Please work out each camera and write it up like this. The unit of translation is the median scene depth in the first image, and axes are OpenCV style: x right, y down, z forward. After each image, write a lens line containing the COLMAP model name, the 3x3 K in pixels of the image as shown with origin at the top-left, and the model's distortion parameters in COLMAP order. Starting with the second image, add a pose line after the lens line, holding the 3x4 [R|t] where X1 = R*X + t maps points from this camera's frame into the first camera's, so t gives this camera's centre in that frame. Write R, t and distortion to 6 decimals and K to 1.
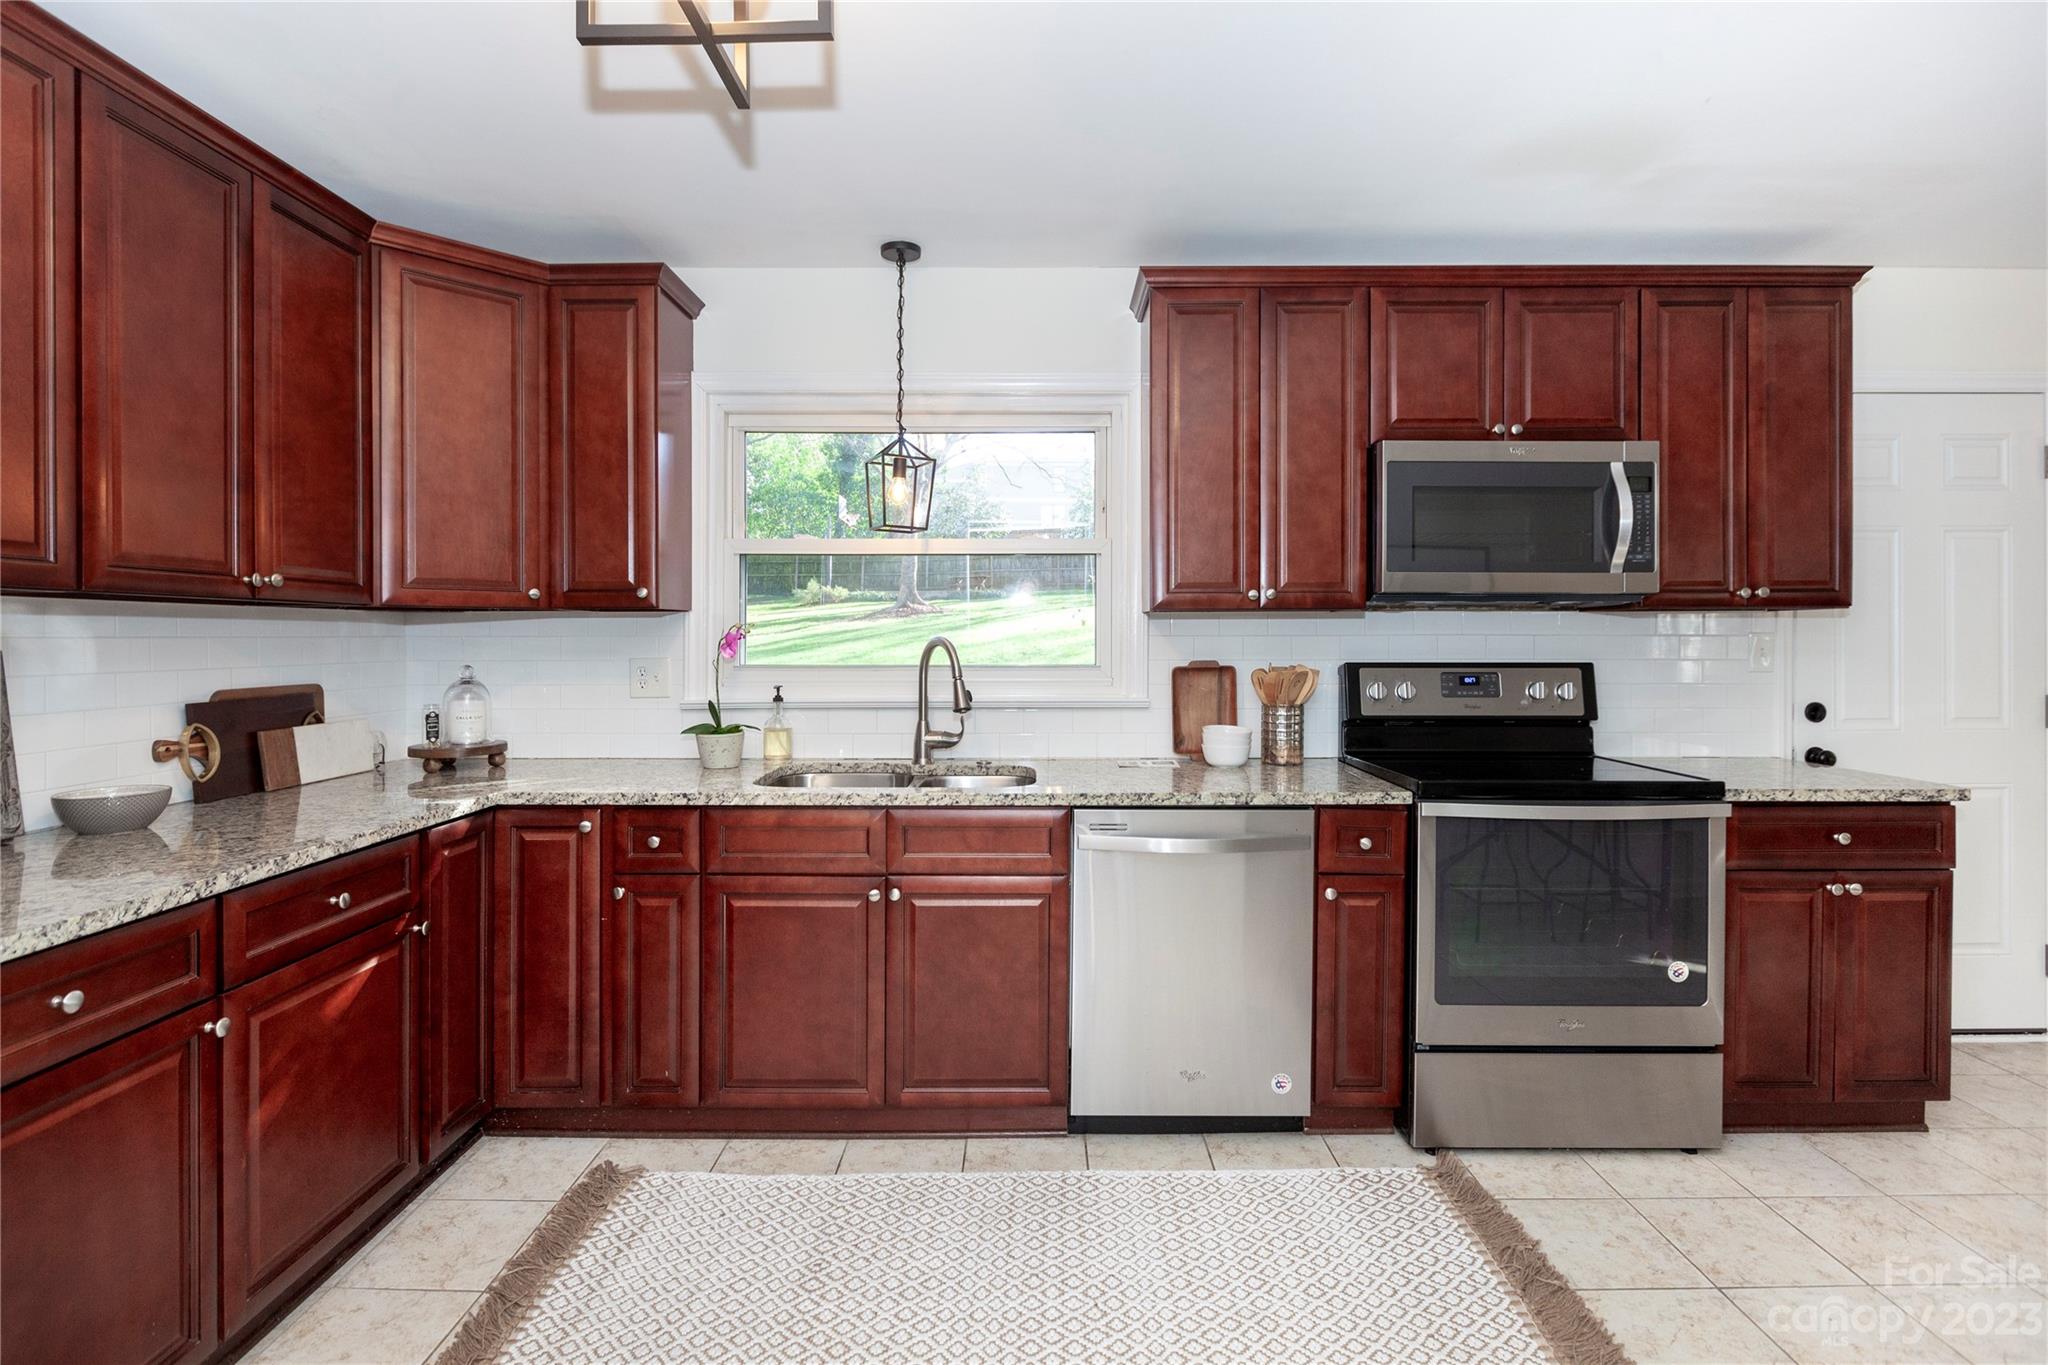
lens RADIAL K [[965.8, 0, 1022.3], [0, 965.8, 644.9], [0, 0, 1]] dist [-0.003268, -0.000268]
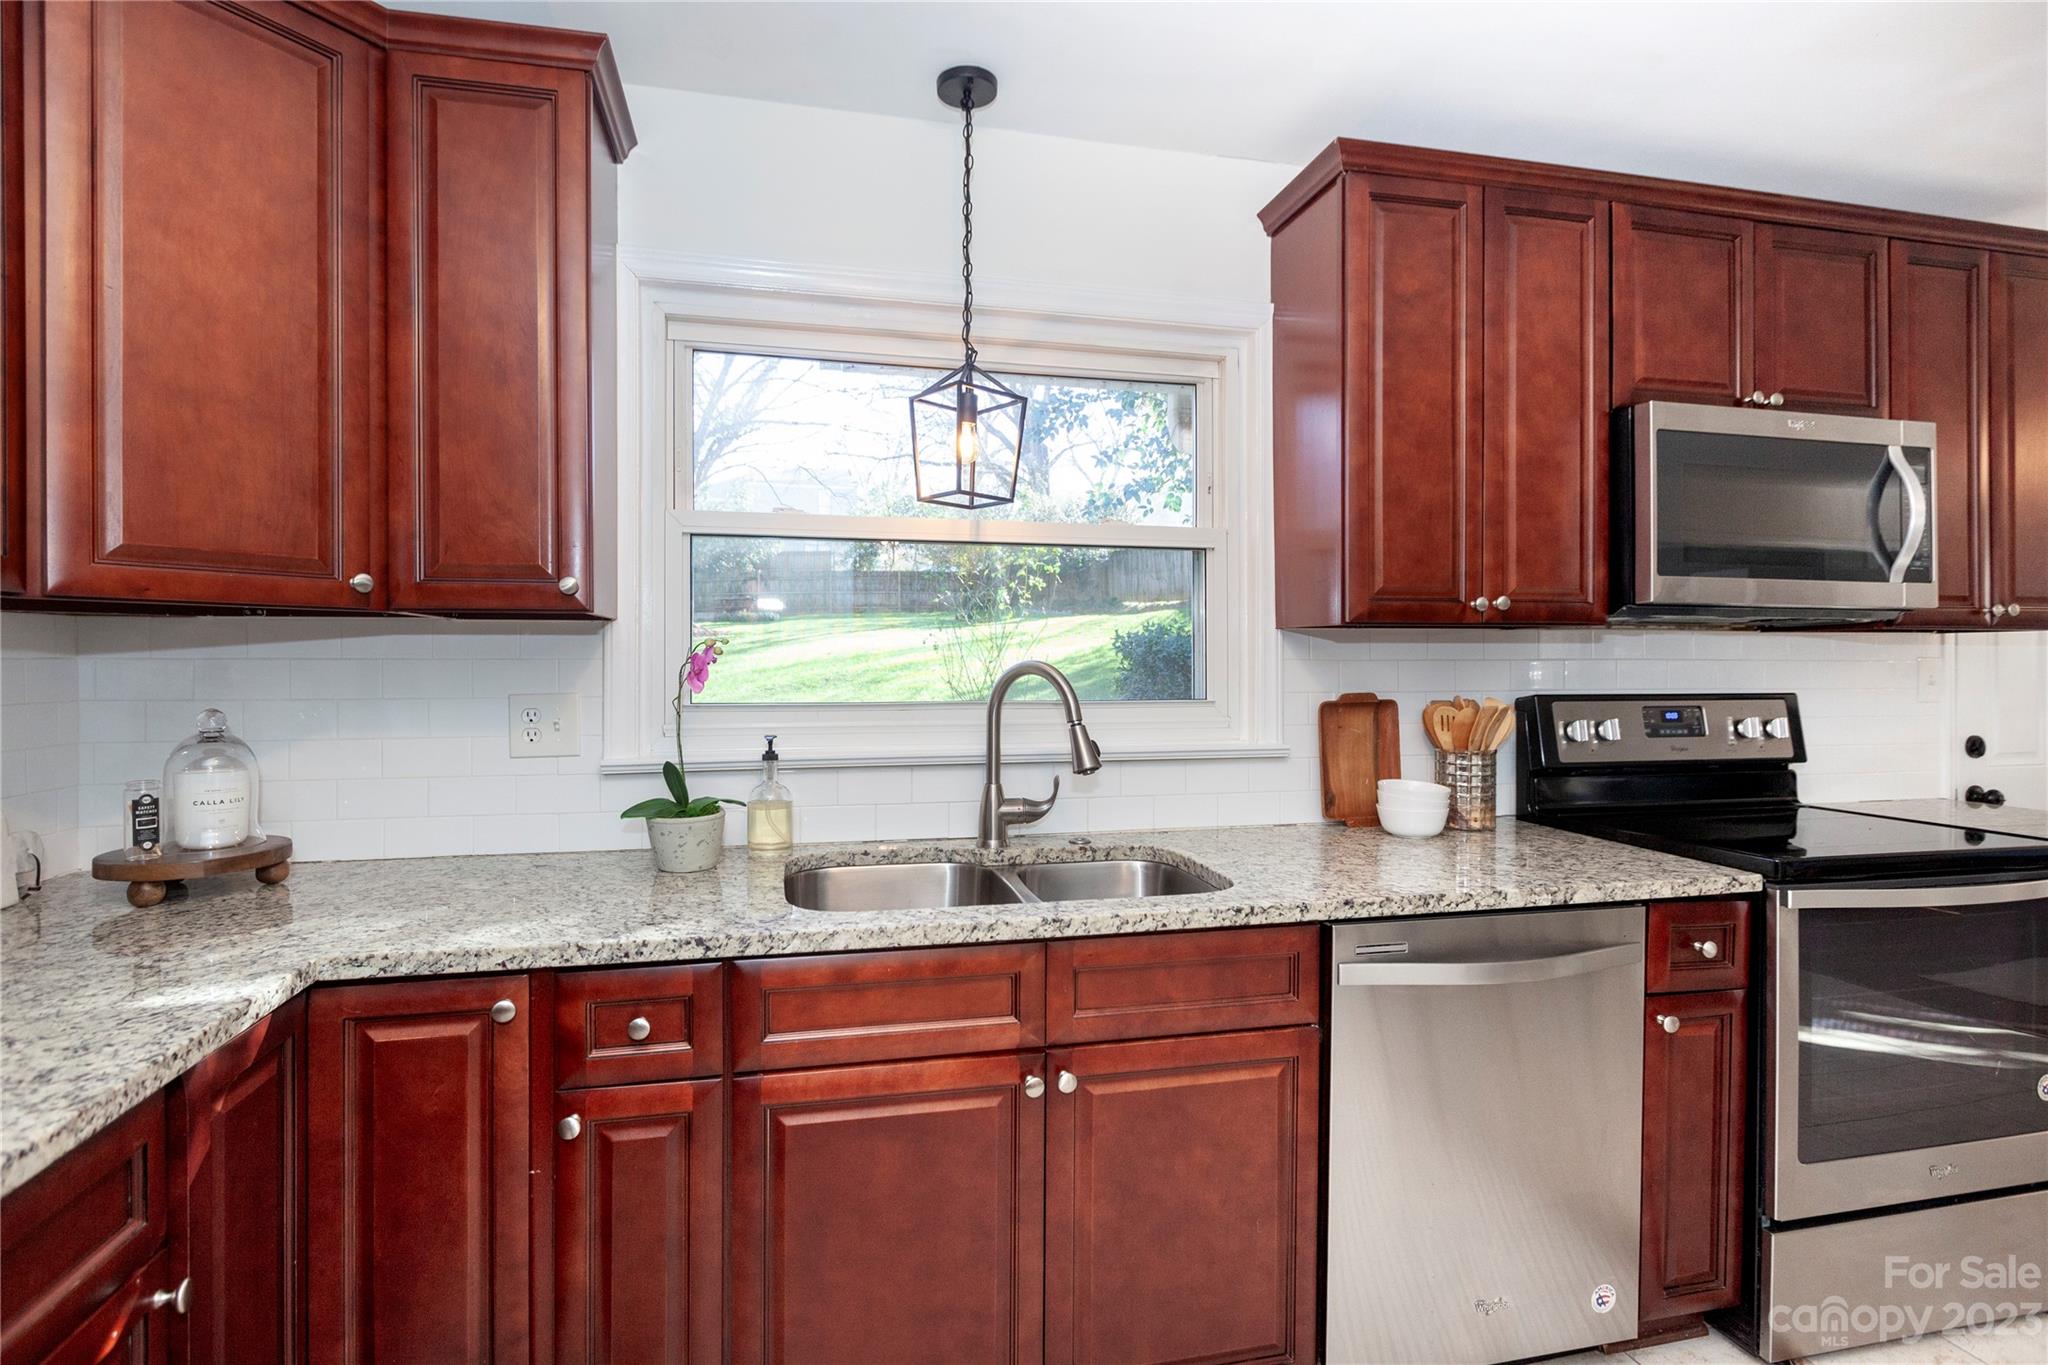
lens RADIAL K [[965.8, 0, 1022.3], [0, 965.8, 670.5], [0, 0, 1]] dist [-0.003268, -0.000268]
pose [[0.972255, -0.000509, 0.233922, -0.269506], [0.000361, 1.000000, 0.000676, -0.001969], [-0.233922, -0.000572, 0.972255, 0.370065]]
